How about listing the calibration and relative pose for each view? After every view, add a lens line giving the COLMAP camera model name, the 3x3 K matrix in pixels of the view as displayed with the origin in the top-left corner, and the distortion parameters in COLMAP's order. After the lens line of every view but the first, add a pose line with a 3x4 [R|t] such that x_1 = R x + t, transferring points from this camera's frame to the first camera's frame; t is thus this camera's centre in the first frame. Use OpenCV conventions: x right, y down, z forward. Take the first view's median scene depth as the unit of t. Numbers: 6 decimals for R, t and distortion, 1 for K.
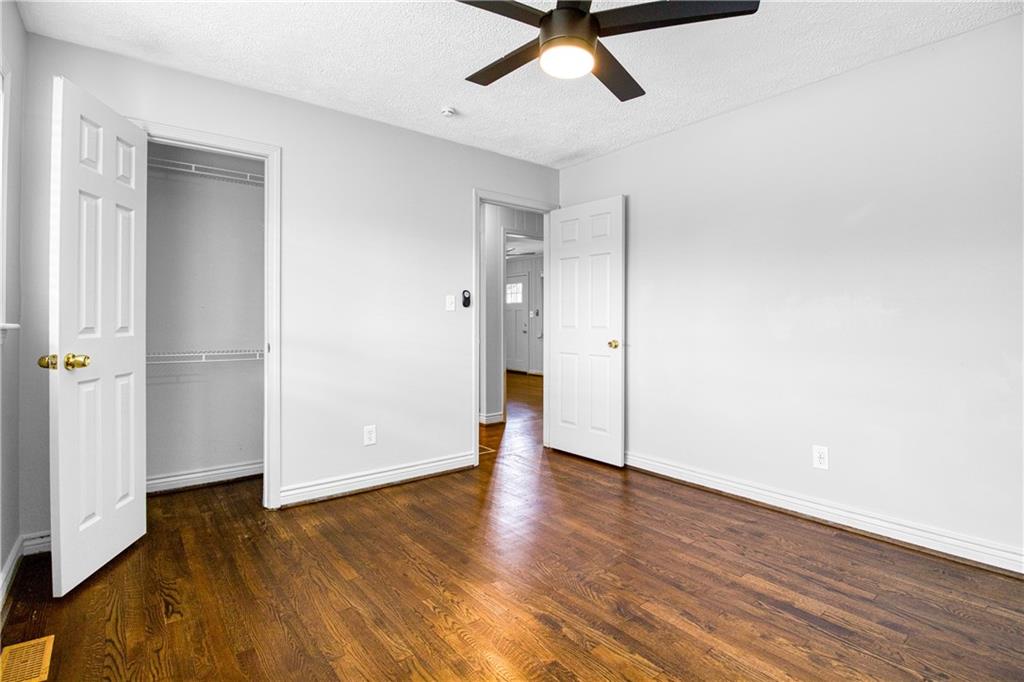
lens RADIAL K [[496.5, 0, 536.0], [0, 496.5, 317.7], [0, 0, 1]] dist [-0.003386, -0.001536]
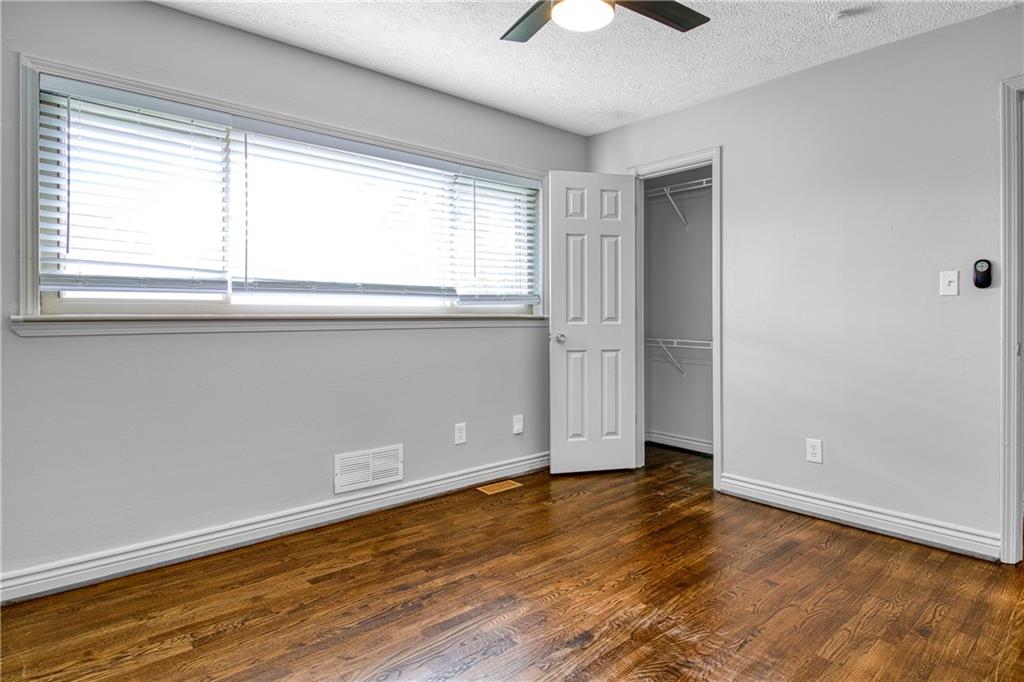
lens RADIAL K [[566.8, 0, 515.6], [0, 566.8, 319.7], [0, 0, 1]] dist [-0.001225, -0.000037]
pose [[0.027954, 0.005462, -0.999594, 0.825969], [0.008529, 0.999947, 0.005702, 0.012846], [0.999573, -0.008685, 0.027906, 0.666108]]
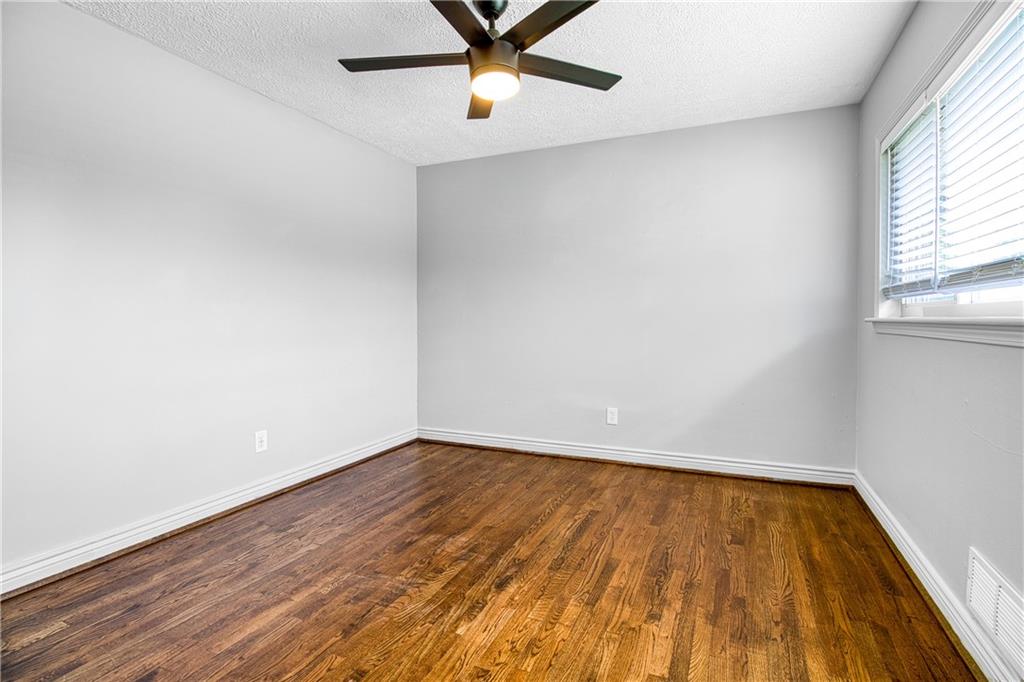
lens RADIAL K [[496.5, 0, 536.0], [0, 496.5, 317.7], [0, 0, 1]] dist [-0.003386, -0.001536]
pose [[-0.470748, 0.001147, 0.882267, -0.770956], [-0.005574, 0.999975, -0.004274, 0.016906], [-0.882250, -0.006930, -0.470730, 1.139216]]
